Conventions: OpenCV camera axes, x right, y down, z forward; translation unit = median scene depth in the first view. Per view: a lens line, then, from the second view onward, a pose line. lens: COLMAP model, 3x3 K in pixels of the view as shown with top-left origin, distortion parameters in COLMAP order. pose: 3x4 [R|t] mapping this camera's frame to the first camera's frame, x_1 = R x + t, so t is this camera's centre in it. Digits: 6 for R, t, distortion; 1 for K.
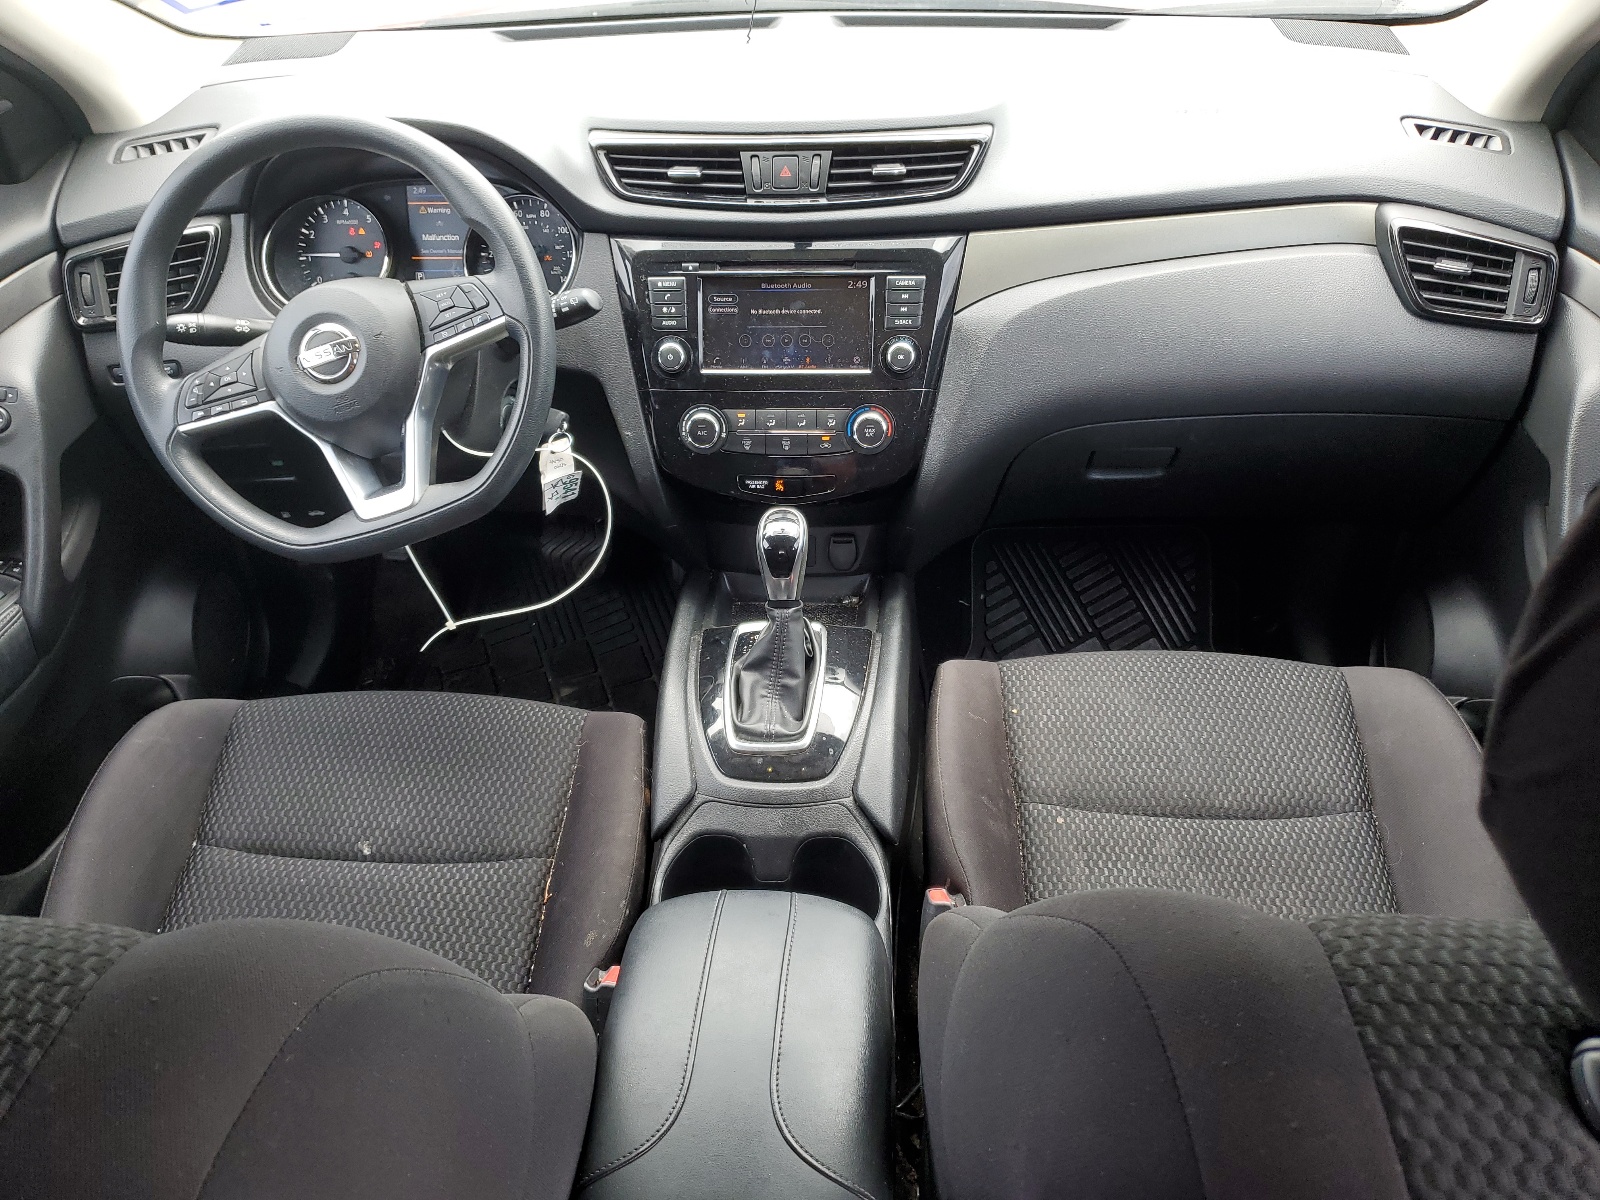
lens RADIAL K [[1211.4, 0, 799.0], [0, 1211.4, 599.7], [0, 0, 1]] dist [0.006489, 0.002606]
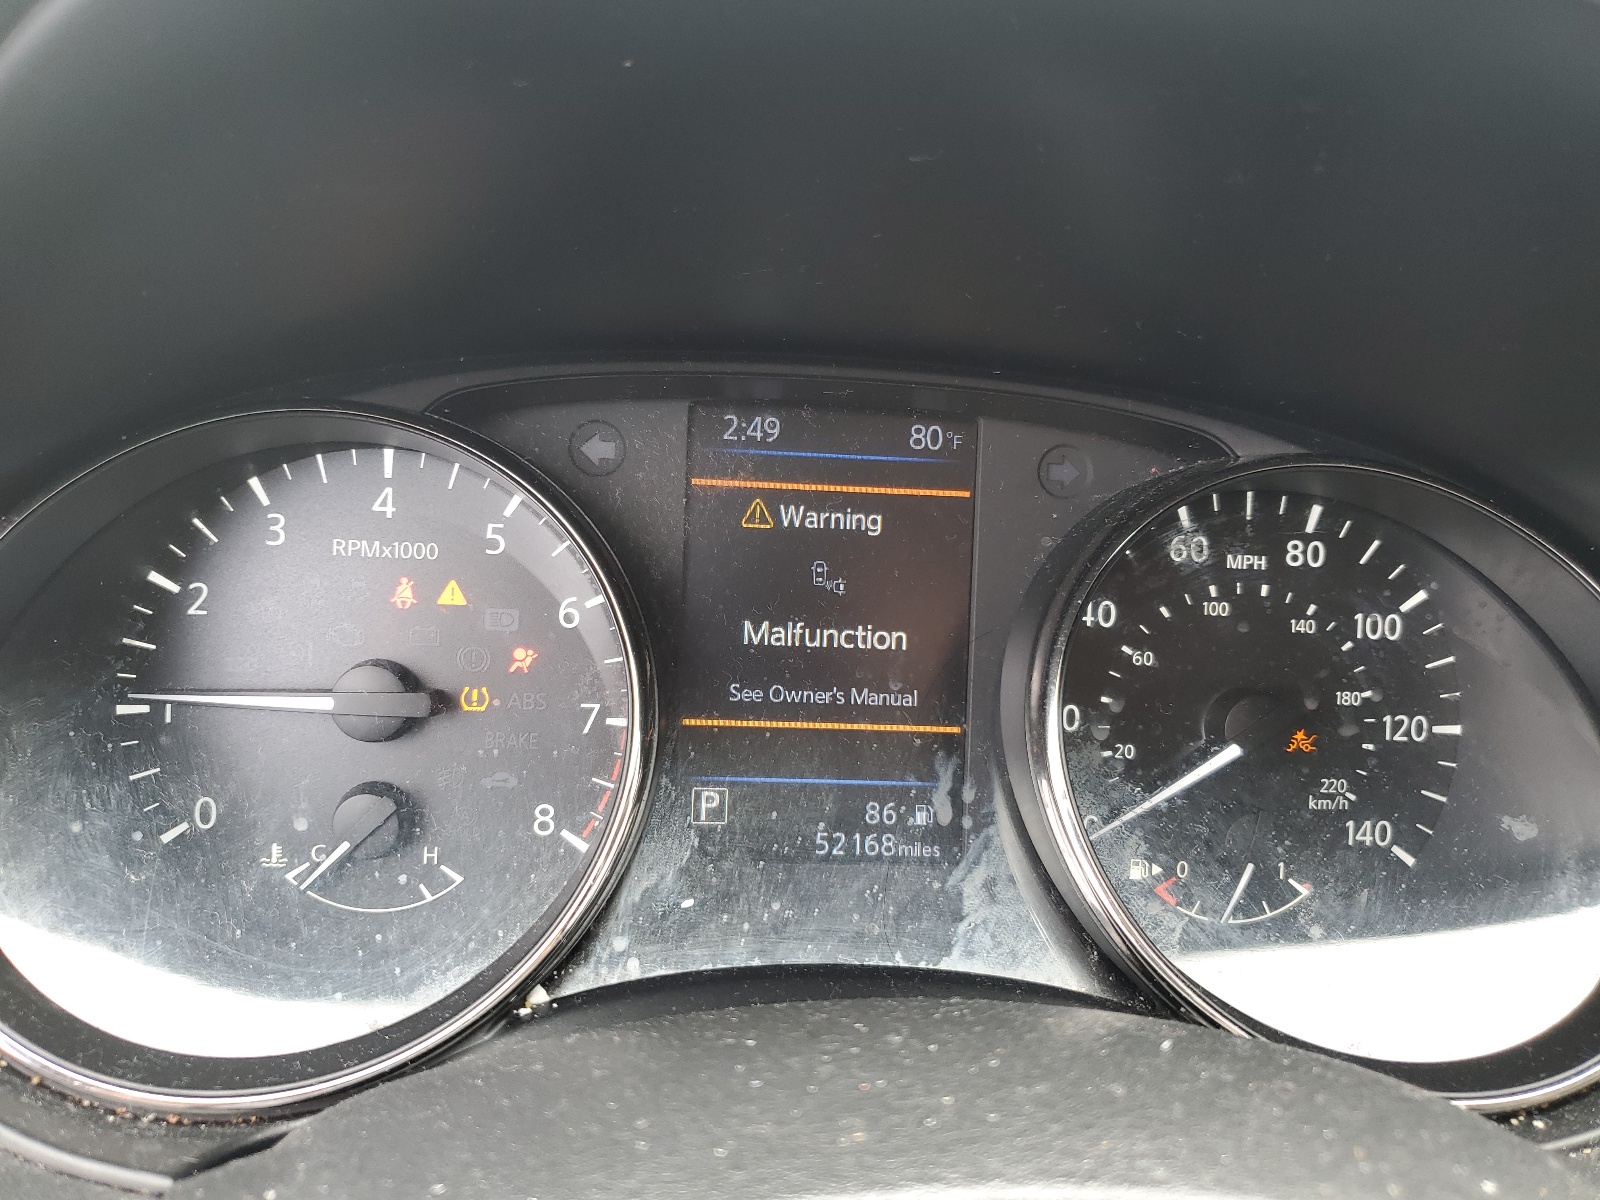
lens RADIAL K [[1211.4, 0, 800.6], [0, 1211.4, 601.1], [0, 0, 1]] dist [0.006489, 0.002606]
pose [[0.987740, 0.039962, 0.150904, -0.332621], [0.001058, 0.964943, -0.262458, -0.247363], [-0.156102, 0.259400, 0.953071, 0.790920]]
